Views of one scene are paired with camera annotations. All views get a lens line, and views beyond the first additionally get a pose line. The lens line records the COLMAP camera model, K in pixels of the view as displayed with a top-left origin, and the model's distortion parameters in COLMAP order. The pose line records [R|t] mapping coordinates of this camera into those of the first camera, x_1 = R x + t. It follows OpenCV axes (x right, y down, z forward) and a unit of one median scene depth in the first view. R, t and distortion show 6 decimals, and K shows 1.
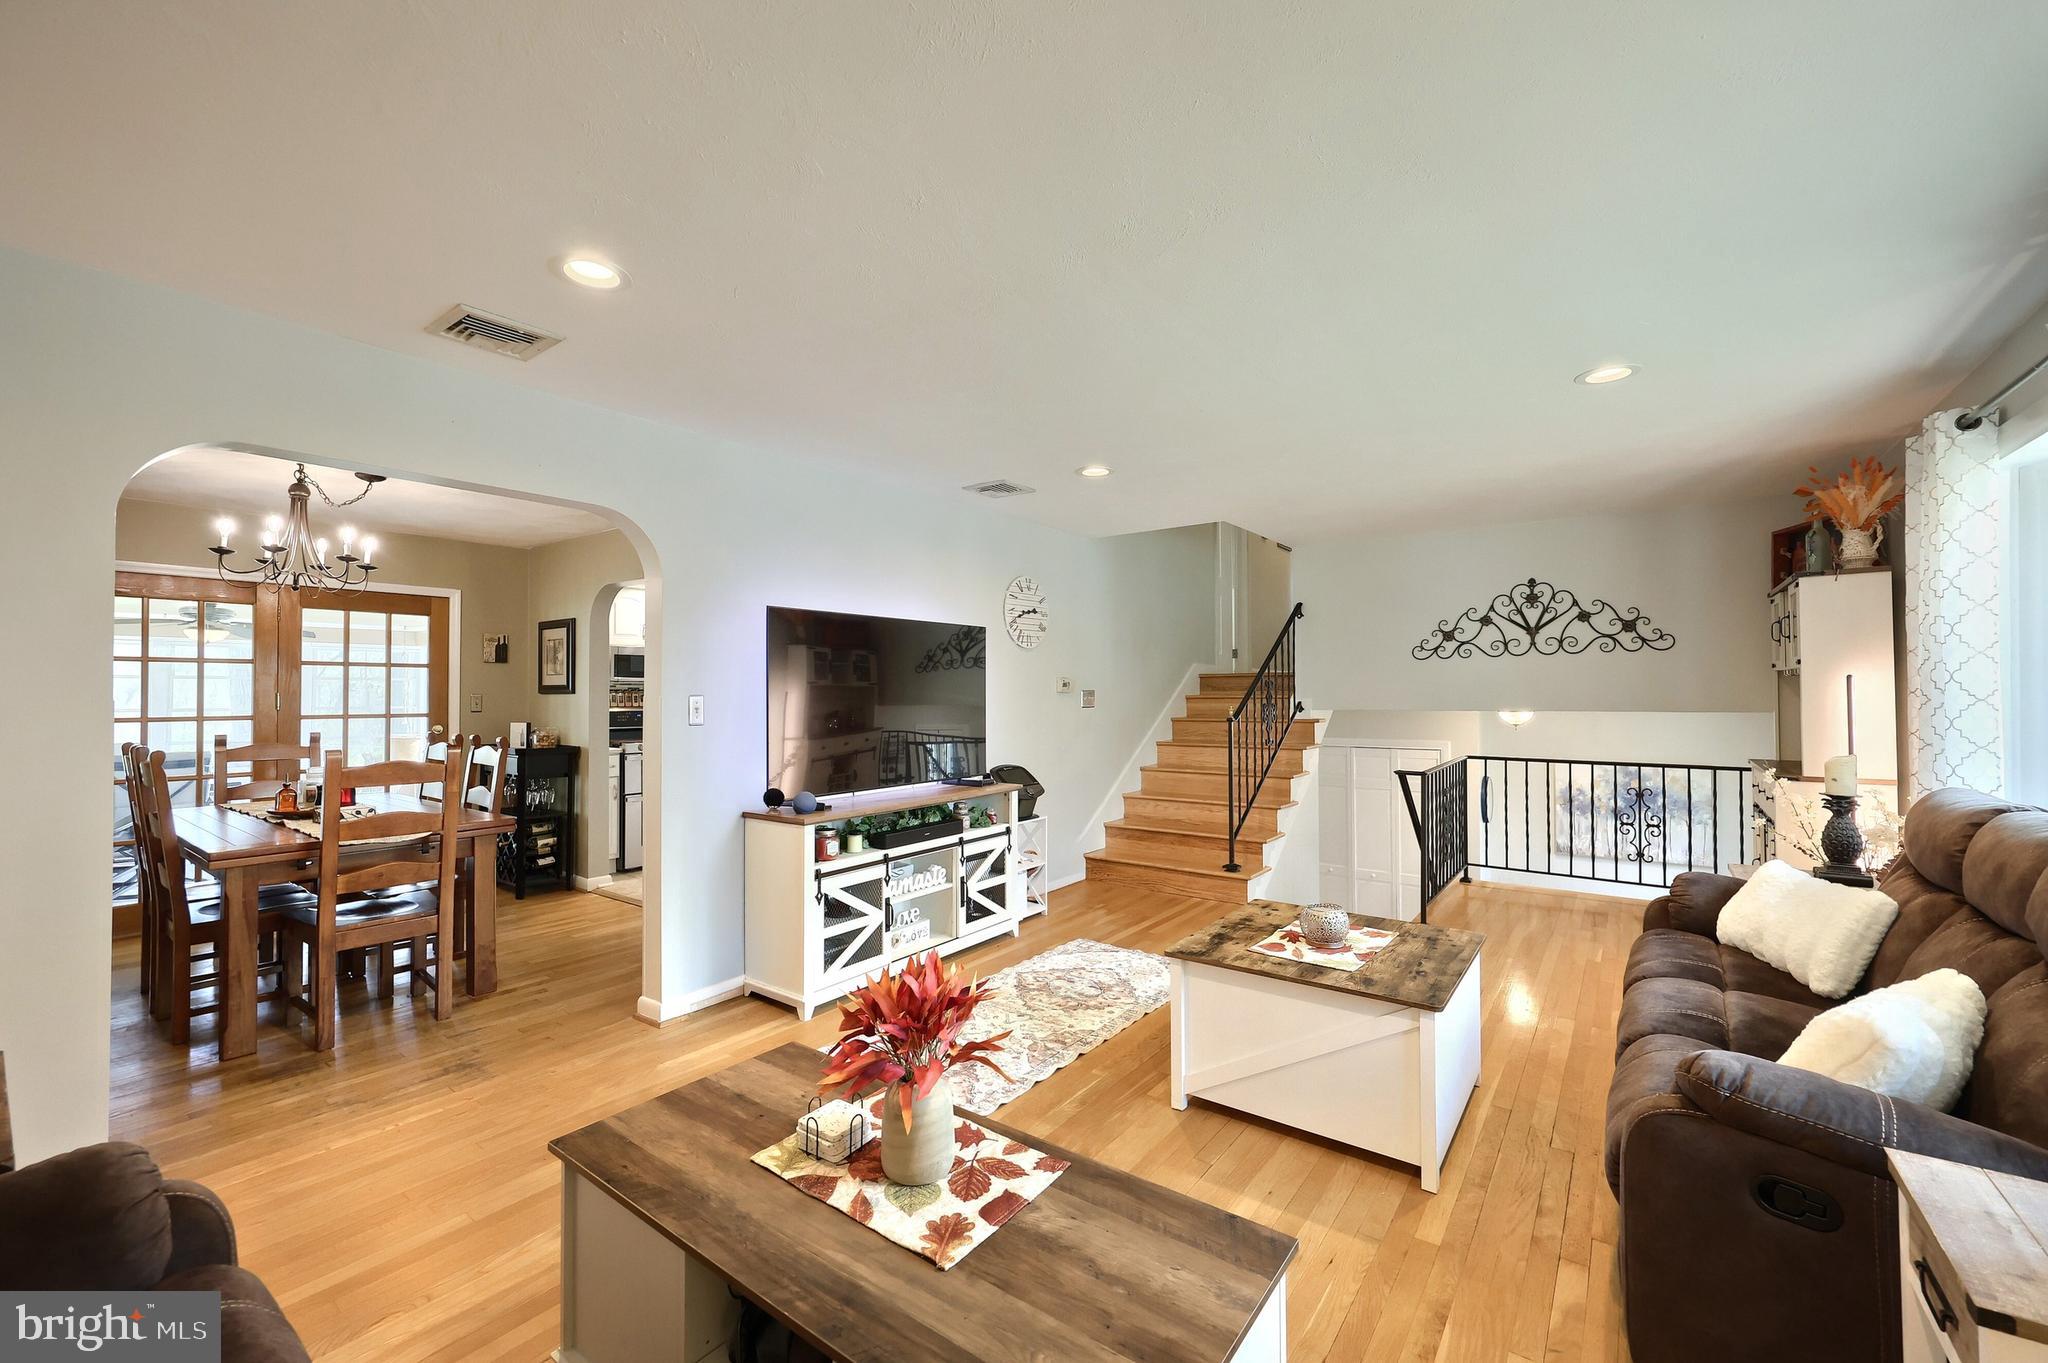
lens RADIAL K [[826.9, 0, 1012.6], [0, 826.9, 683.3], [0, 0, 1]] dist [-0.001424, 0.000410]
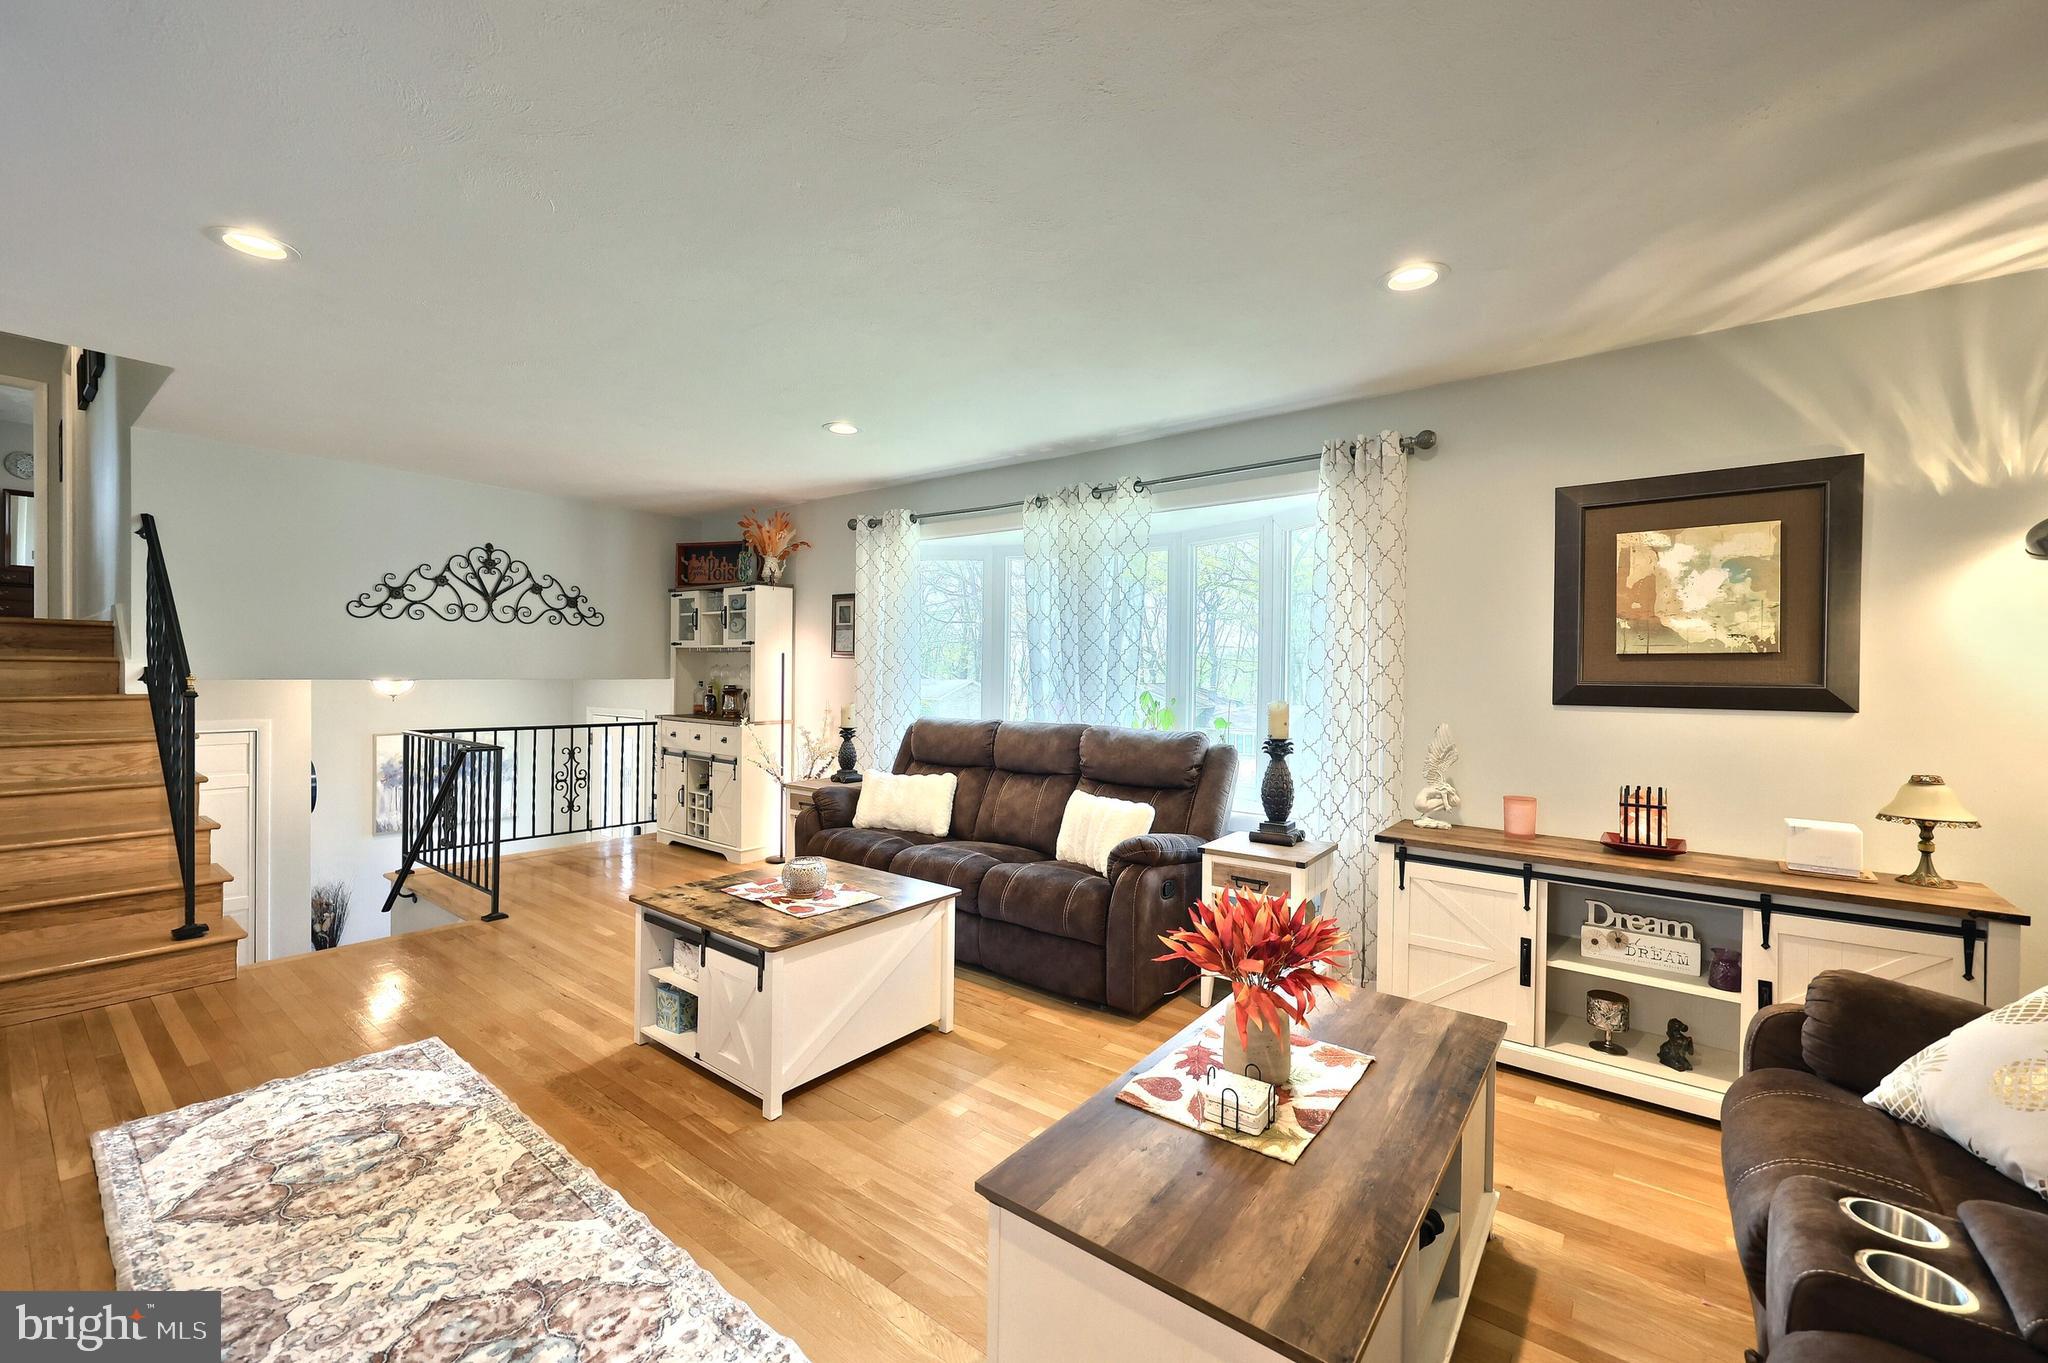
lens RADIAL K [[826.9, 0, 1017.2], [0, 826.9, 678.5], [0, 0, 1]] dist [-0.001424, 0.000410]
pose [[0.015519, -0.003163, 0.999875, -0.383763], [-0.023805, 0.999710, 0.003532, 0.016163], [-0.999596, -0.023857, 0.015439, 0.408365]]
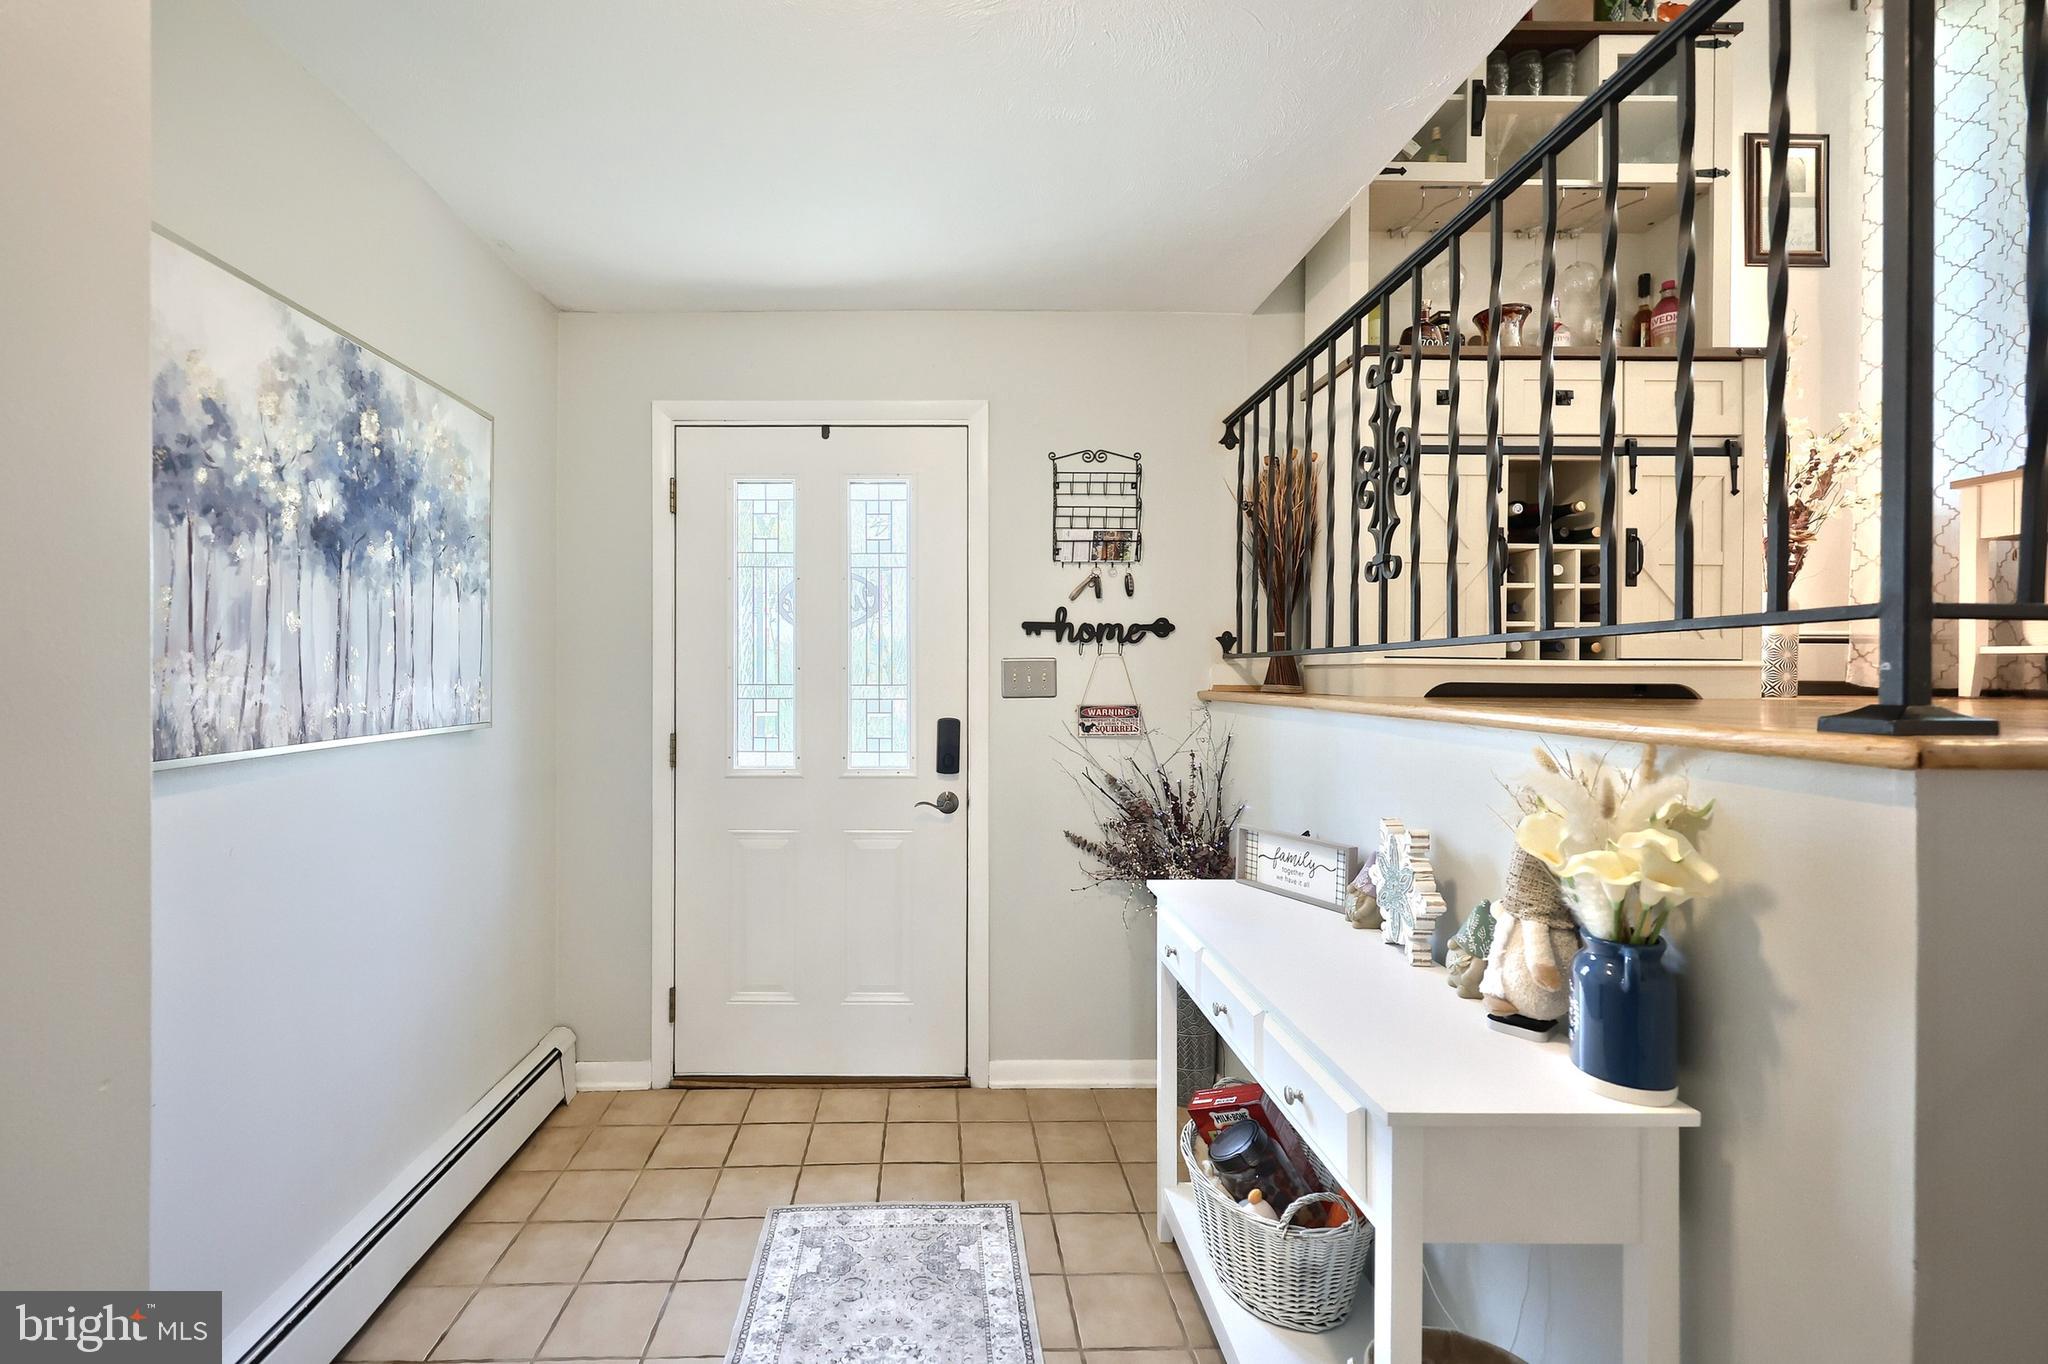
lens RADIAL K [[871.0, 0, 934.7], [0, 871.0, 673.6], [0, 0, 1]] dist [-0.000909, -0.000102]
pose [[-0.609976, 0.005848, 0.792398, 0.636899], [-0.006136, 0.999908, -0.012104, 0.277197], [-0.792396, -0.012245, -0.609884, 1.458989]]
